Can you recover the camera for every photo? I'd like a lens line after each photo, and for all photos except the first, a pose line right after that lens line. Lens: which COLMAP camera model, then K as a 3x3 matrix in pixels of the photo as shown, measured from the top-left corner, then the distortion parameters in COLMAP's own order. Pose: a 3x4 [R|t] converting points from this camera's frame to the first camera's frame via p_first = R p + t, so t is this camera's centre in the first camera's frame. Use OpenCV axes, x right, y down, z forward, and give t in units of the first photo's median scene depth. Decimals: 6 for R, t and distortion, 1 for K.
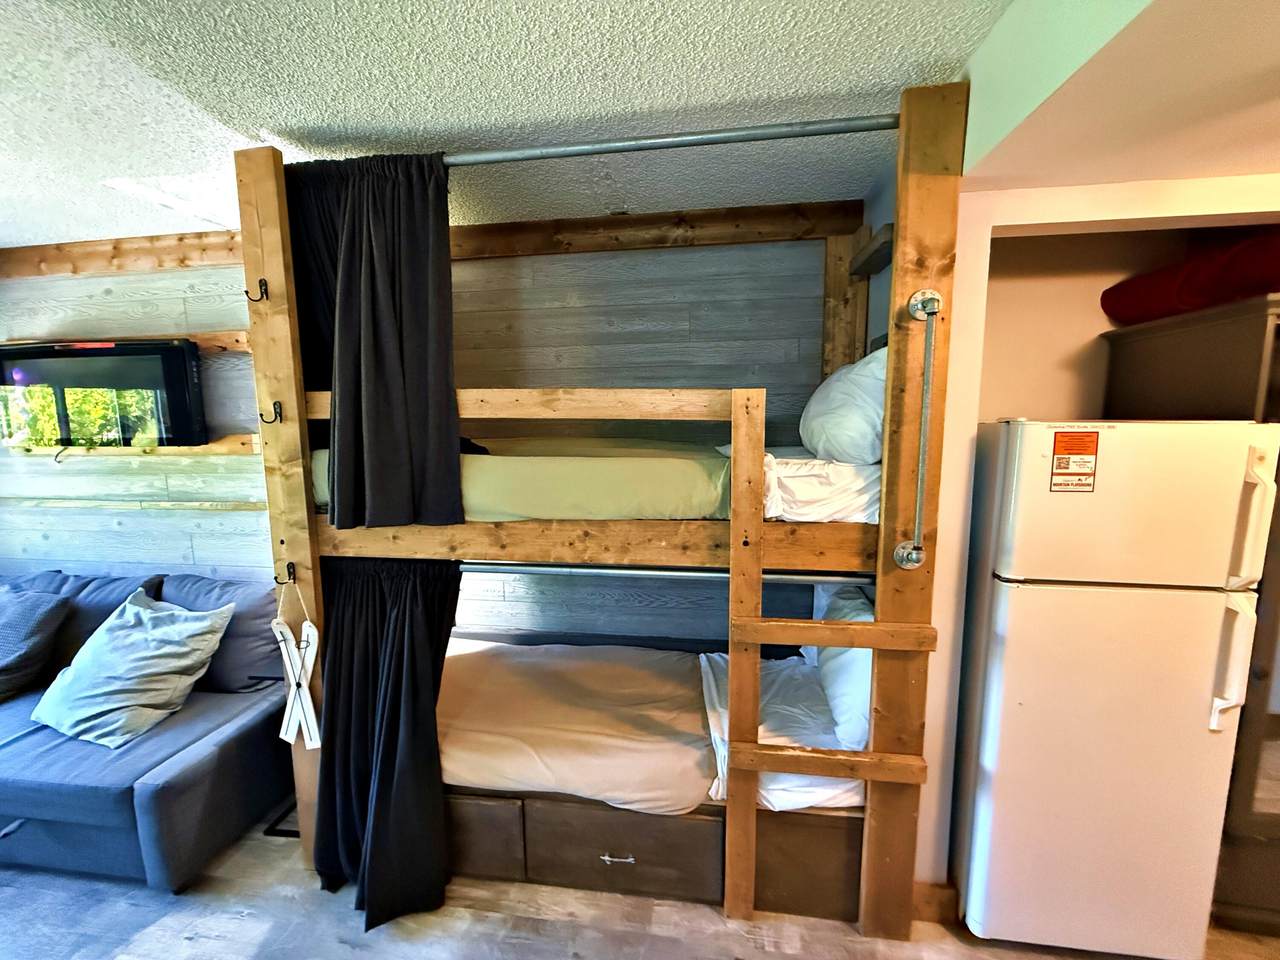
lens RADIAL K [[508.8, 0, 636.6], [0, 508.8, 478.9], [0, 0, 1]] dist [-0.000083, -0.000239]
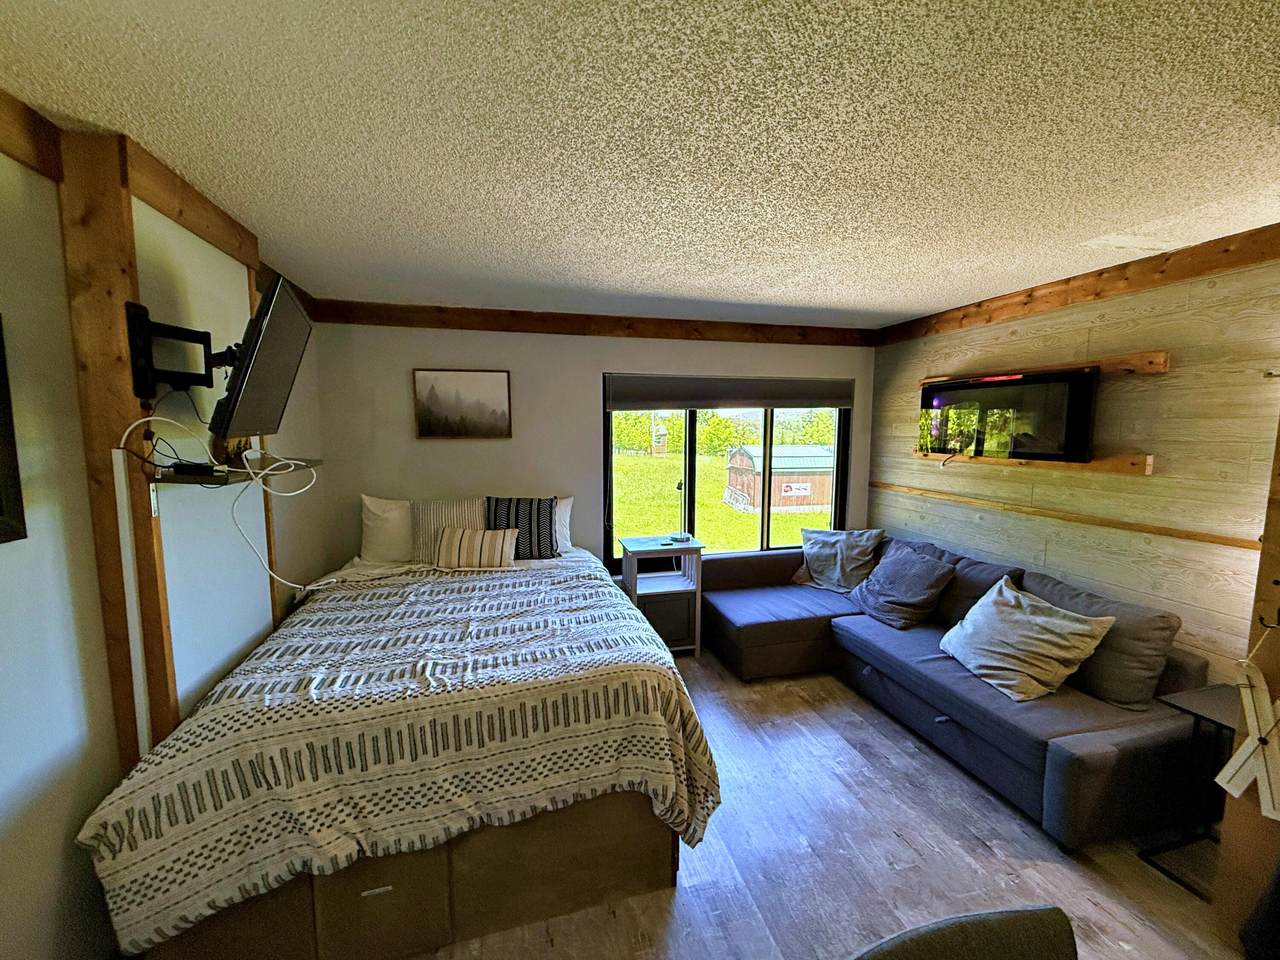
lens RADIAL K [[508.8, 0, 636.6], [0, 508.8, 478.9], [0, 0, 1]] dist [-0.000083, -0.000239]
pose [[0.373225, 0.109986, -0.921198, -0.235854], [-0.124338, 0.989920, 0.067816, 0.015791], [0.919371, 0.089229, 0.383139, -0.328110]]
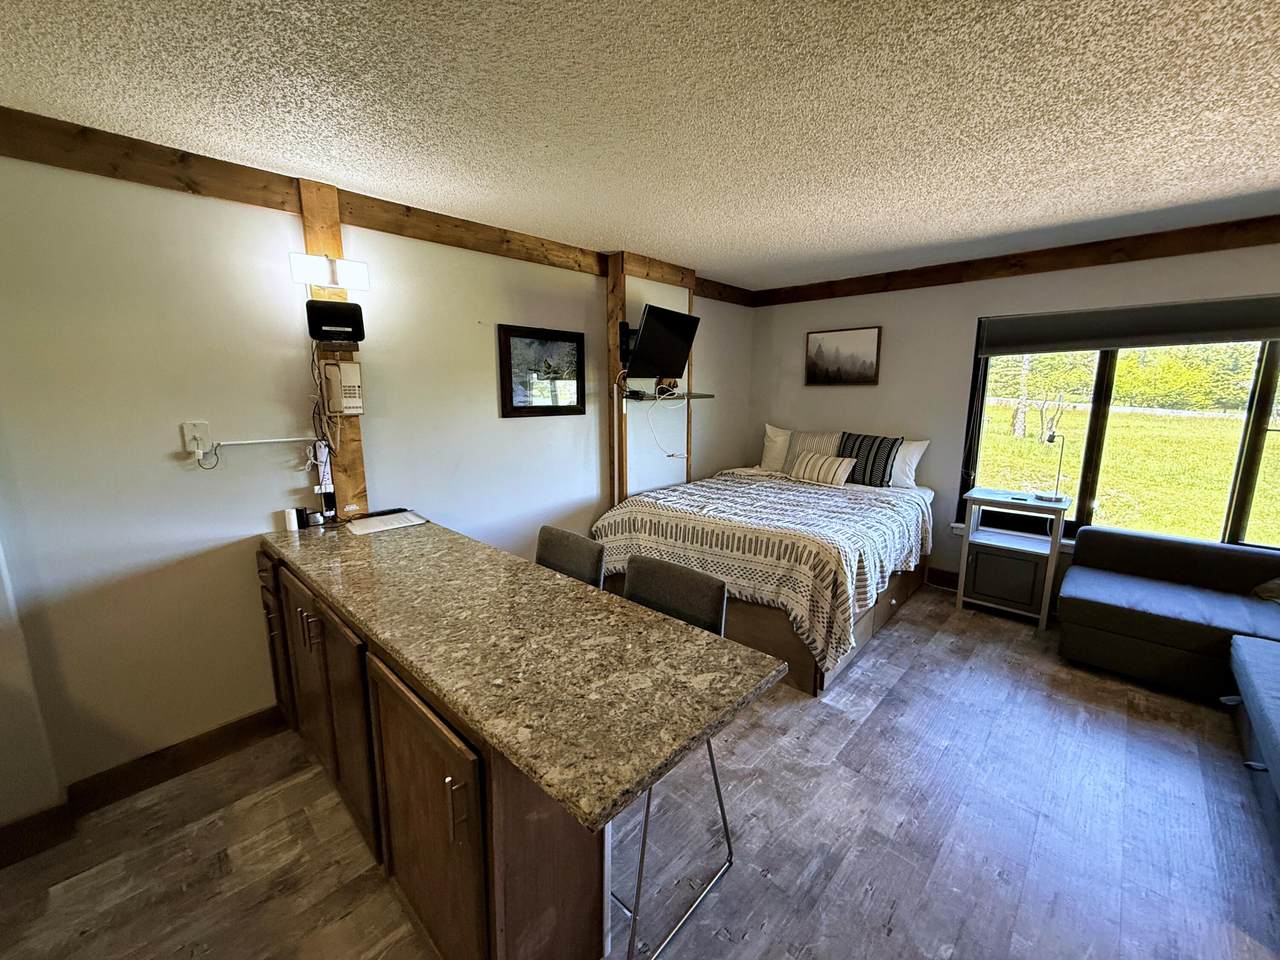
lens RADIAL K [[508.8, 0, 636.6], [0, 508.8, 478.9], [0, 0, 1]] dist [-0.000083, -0.000239]
pose [[-0.585804, 0.161508, -0.794197, 0.192204], [-0.089951, 0.960931, 0.261764, -0.032692], [0.805445, 0.224781, -0.548390, 0.308415]]
